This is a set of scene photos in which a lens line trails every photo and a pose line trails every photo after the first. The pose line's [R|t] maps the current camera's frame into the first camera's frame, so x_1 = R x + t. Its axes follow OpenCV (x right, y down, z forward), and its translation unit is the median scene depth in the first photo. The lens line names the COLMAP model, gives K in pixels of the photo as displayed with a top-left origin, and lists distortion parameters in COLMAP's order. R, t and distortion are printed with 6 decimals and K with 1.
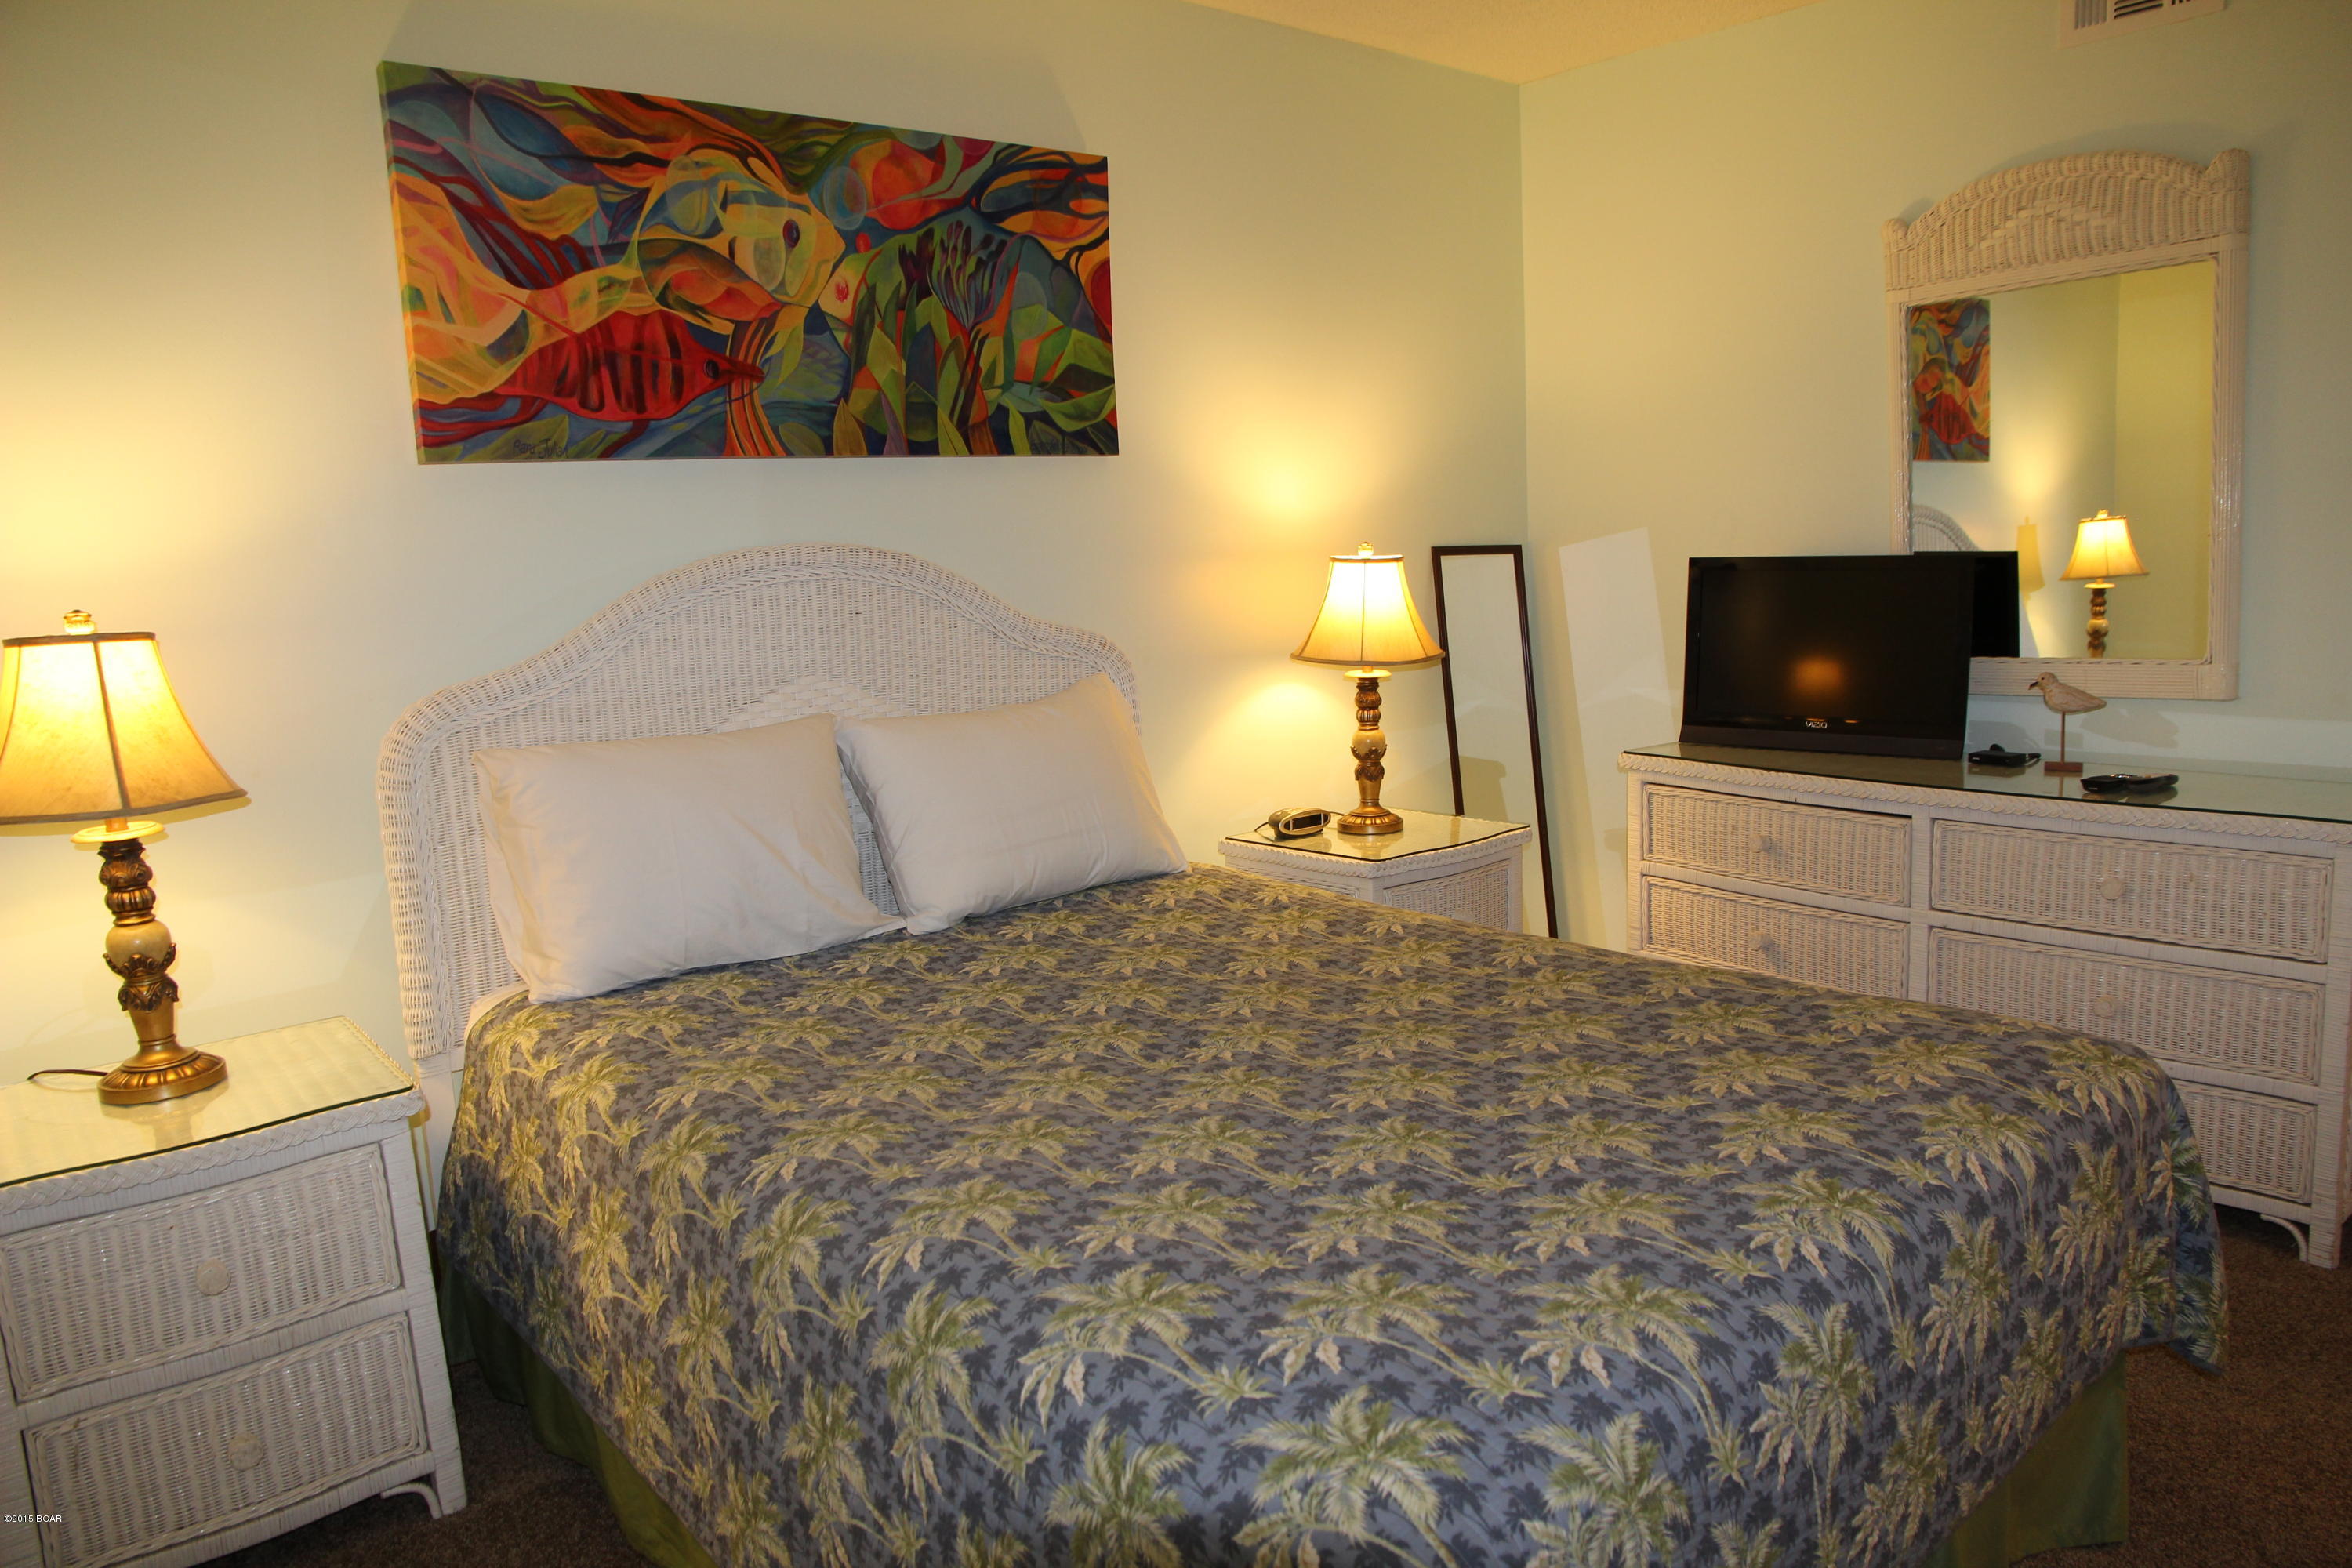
lens RADIAL K [[1625.9, 0, 1207.4], [0, 1625.9, 792.9], [0, 0, 1]] dist [-0.116540, 0.088779]
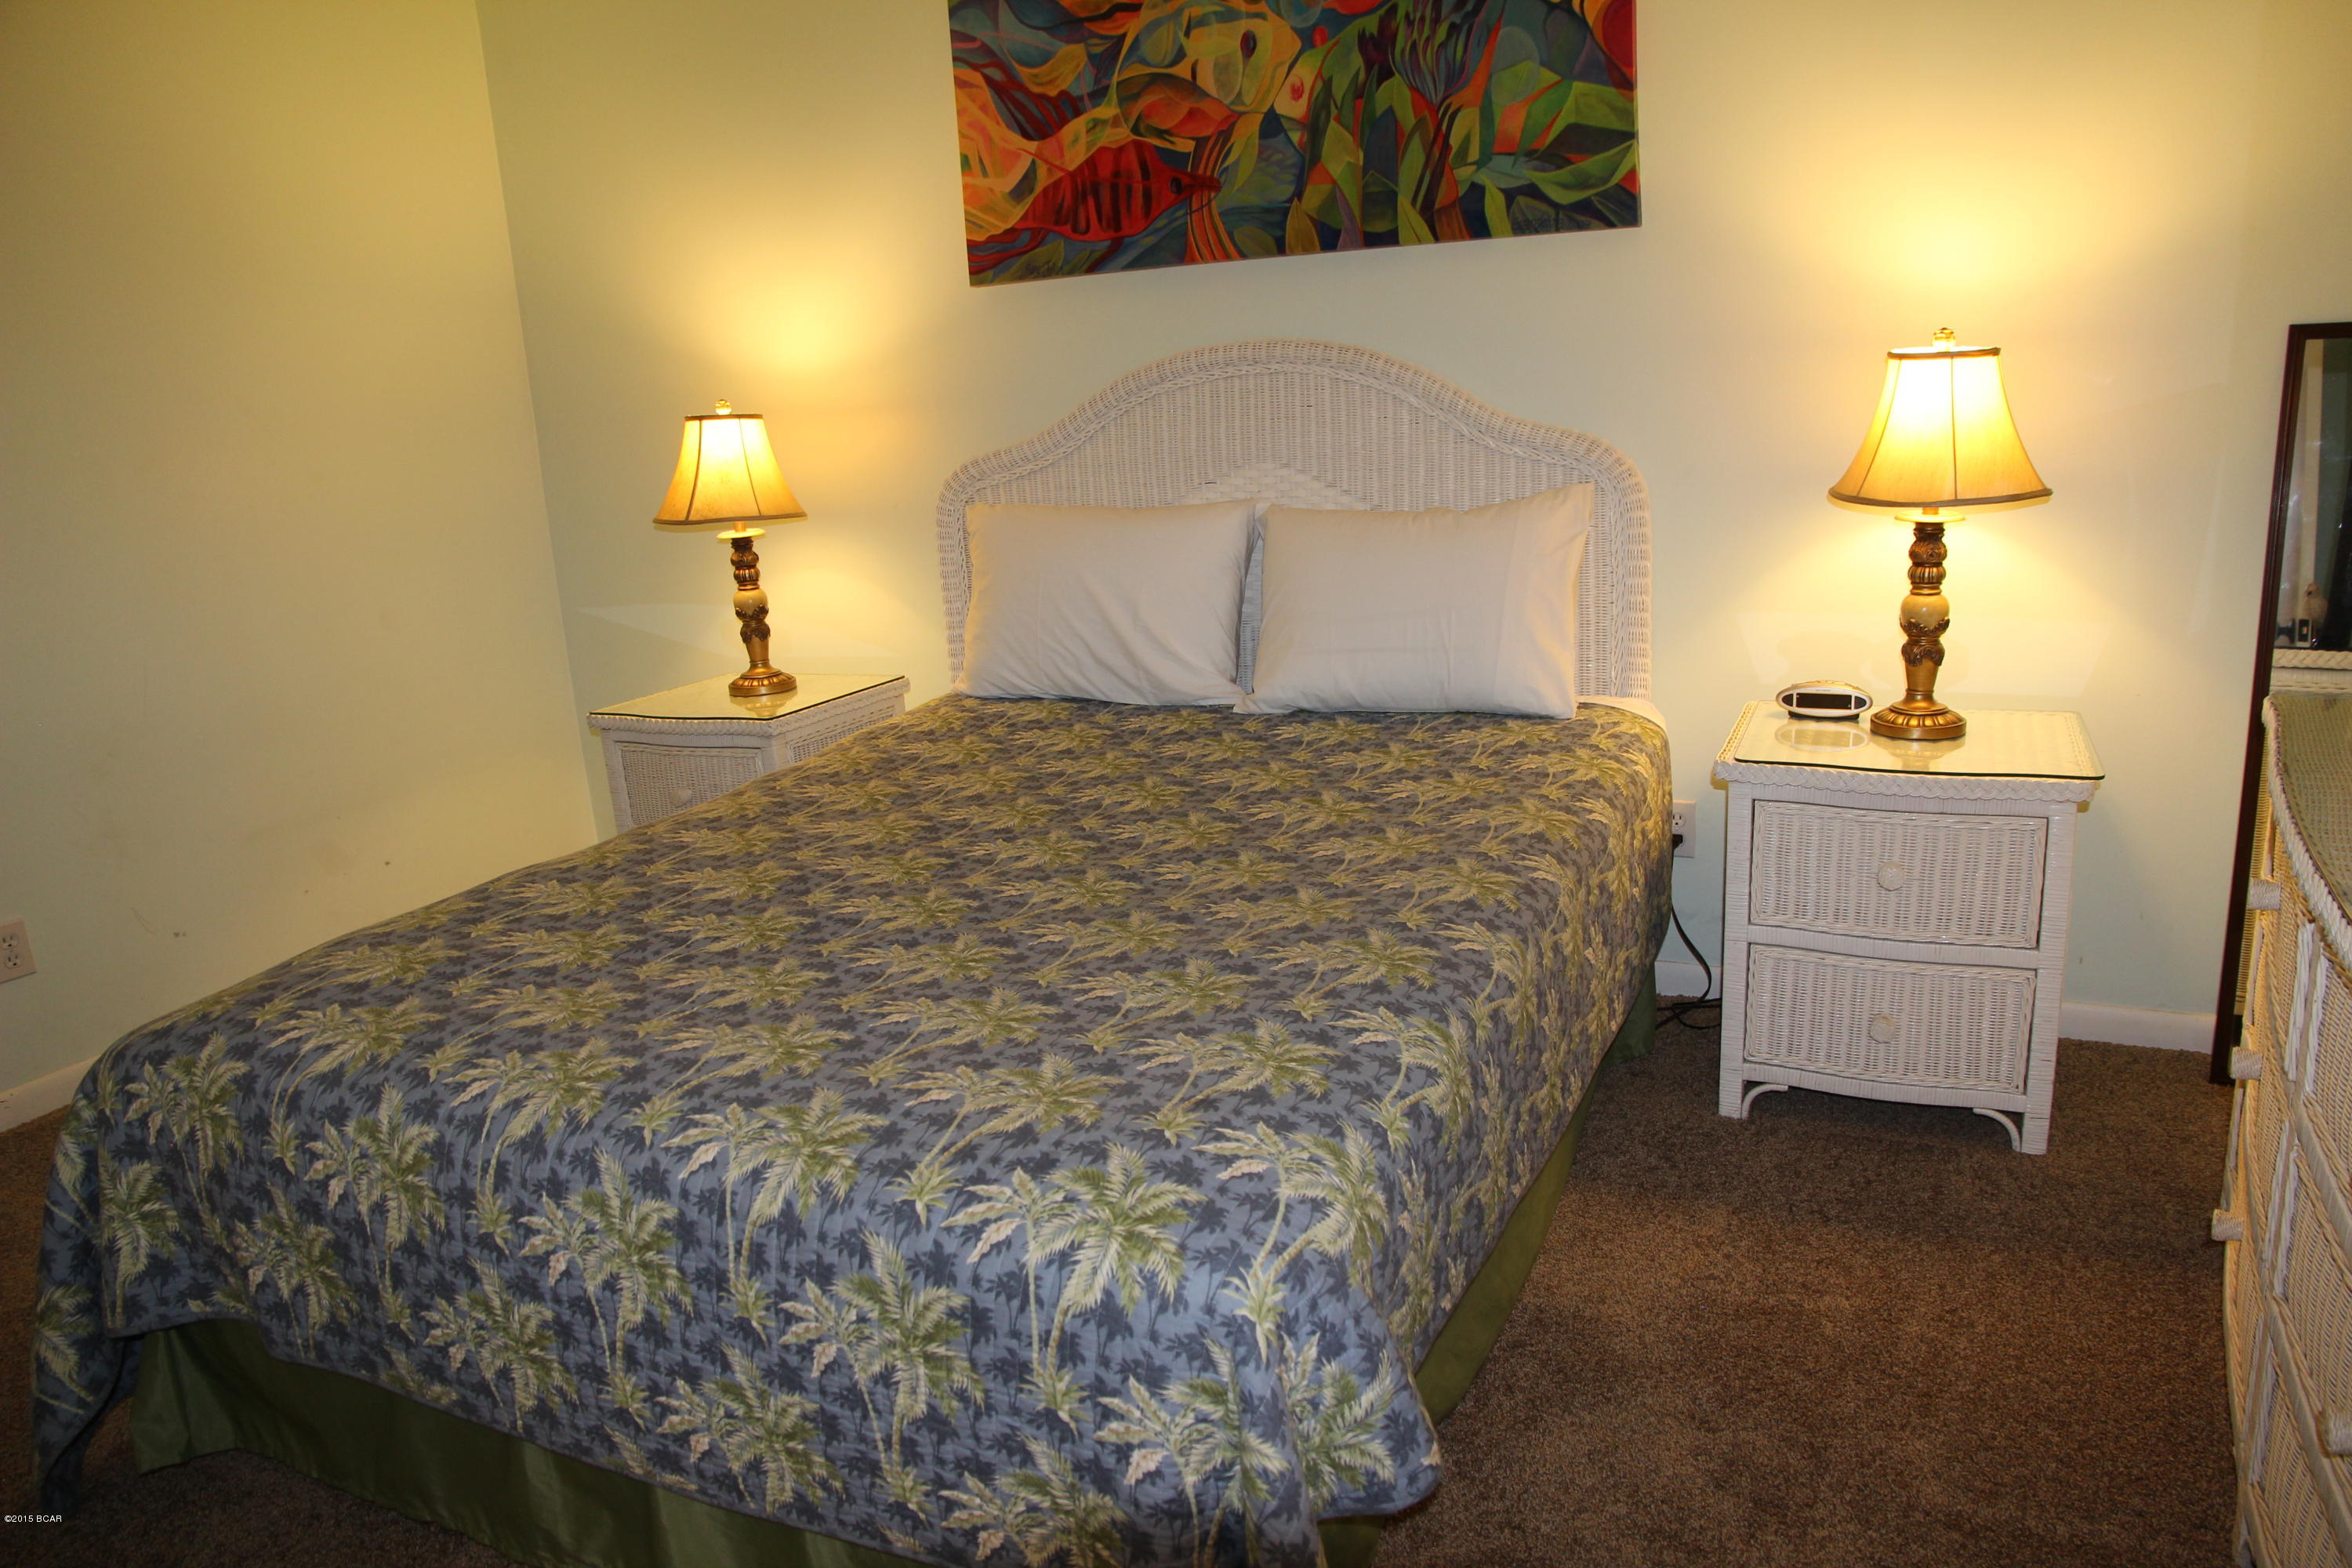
lens RADIAL K [[1408.5, 0, 1176.5], [0, 1408.5, 697.4], [0, 0, 1]] dist [-0.078874, 0.001712]
pose [[0.443019, 0.222974, -0.868341, 0.609392], [-0.093242, 0.974784, 0.202735, -0.108656], [0.891650, -0.008849, 0.452639, 0.534147]]
